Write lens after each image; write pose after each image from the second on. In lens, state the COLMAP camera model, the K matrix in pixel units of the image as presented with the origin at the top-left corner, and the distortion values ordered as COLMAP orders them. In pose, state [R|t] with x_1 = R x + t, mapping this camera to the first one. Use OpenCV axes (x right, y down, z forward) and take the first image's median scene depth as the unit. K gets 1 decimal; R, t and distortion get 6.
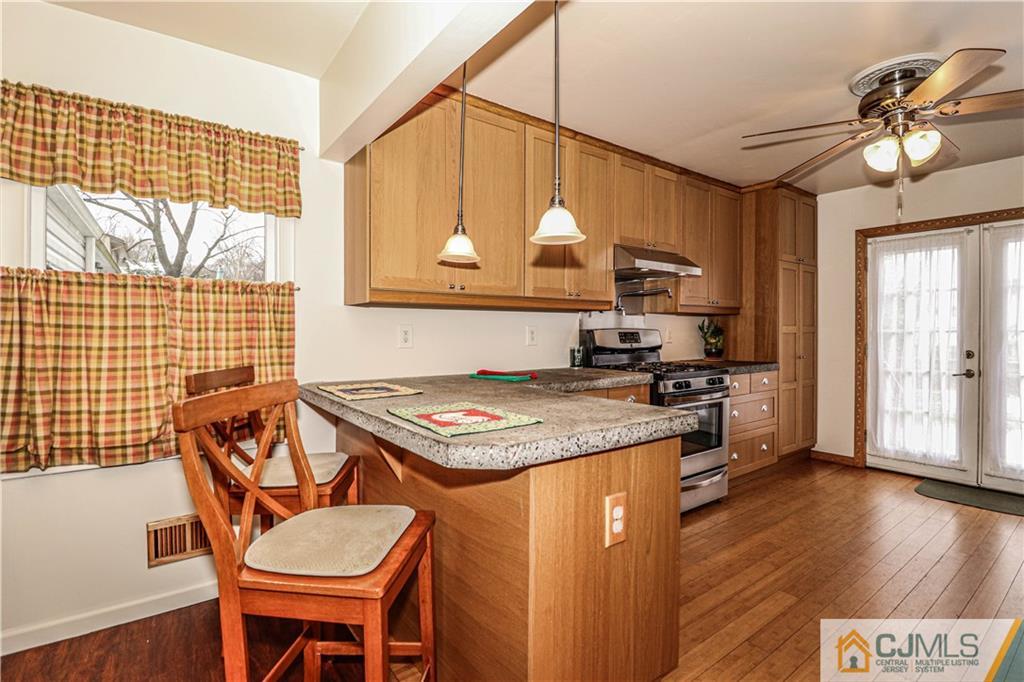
lens RADIAL K [[481.2, 0, 505.4], [0, 481.2, 330.8], [0, 0, 1]] dist [-0.007460, -0.006993]
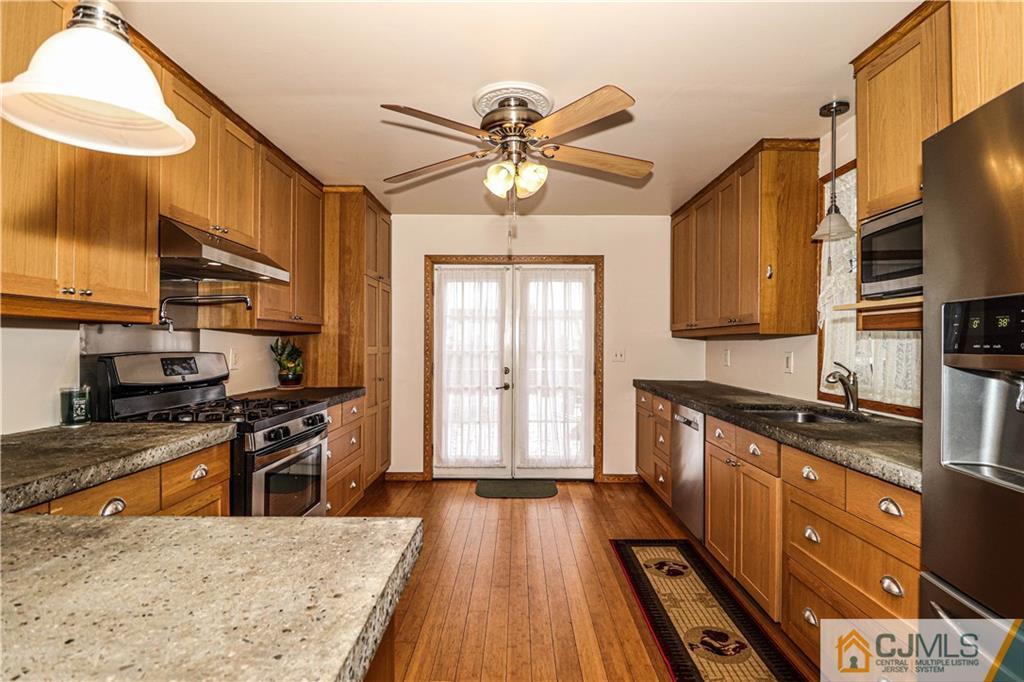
lens RADIAL K [[481.2, 0, 520.3], [0, 481.2, 346.6], [0, 0, 1]] dist [-0.007460, -0.006993]
pose [[0.588779, -0.000910, 0.808293, 0.006203], [-0.001687, 0.999996, 0.002355, -0.015755], [-0.808292, -0.002750, 0.588775, 0.263616]]
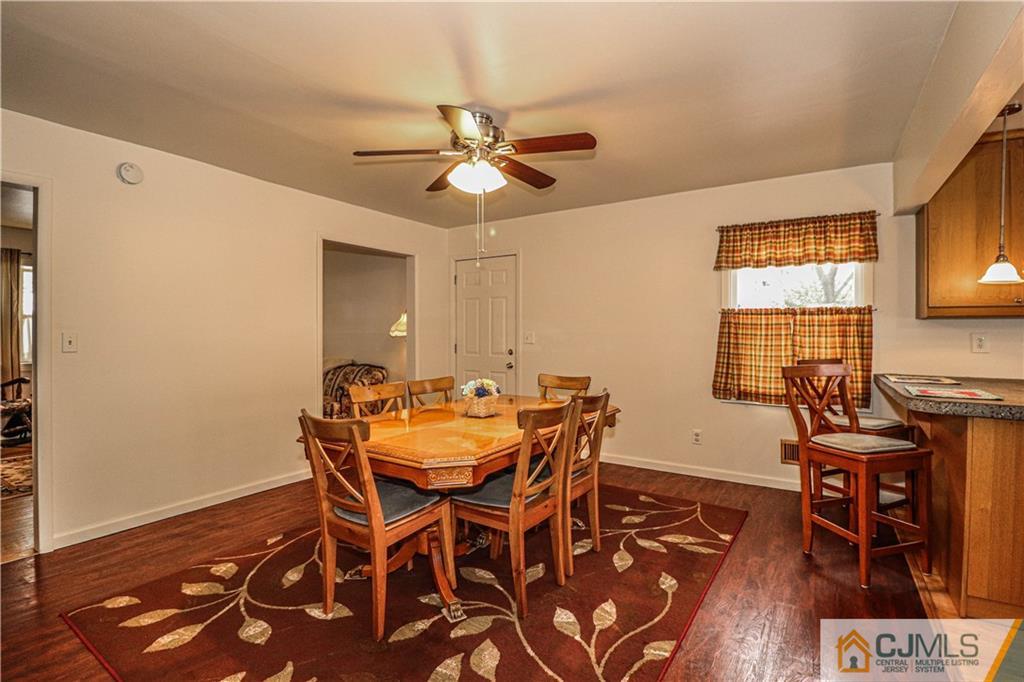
lens RADIAL K [[481.2, 0, 502.2], [0, 481.2, 334.3], [0, 0, 1]] dist [-0.007460, -0.006993]
pose [[0.344161, 0.001806, -0.938909, 0.377881], [-0.005765, 0.999983, -0.000190, -0.001804], [0.938893, 0.005478, 0.344166, -0.402202]]
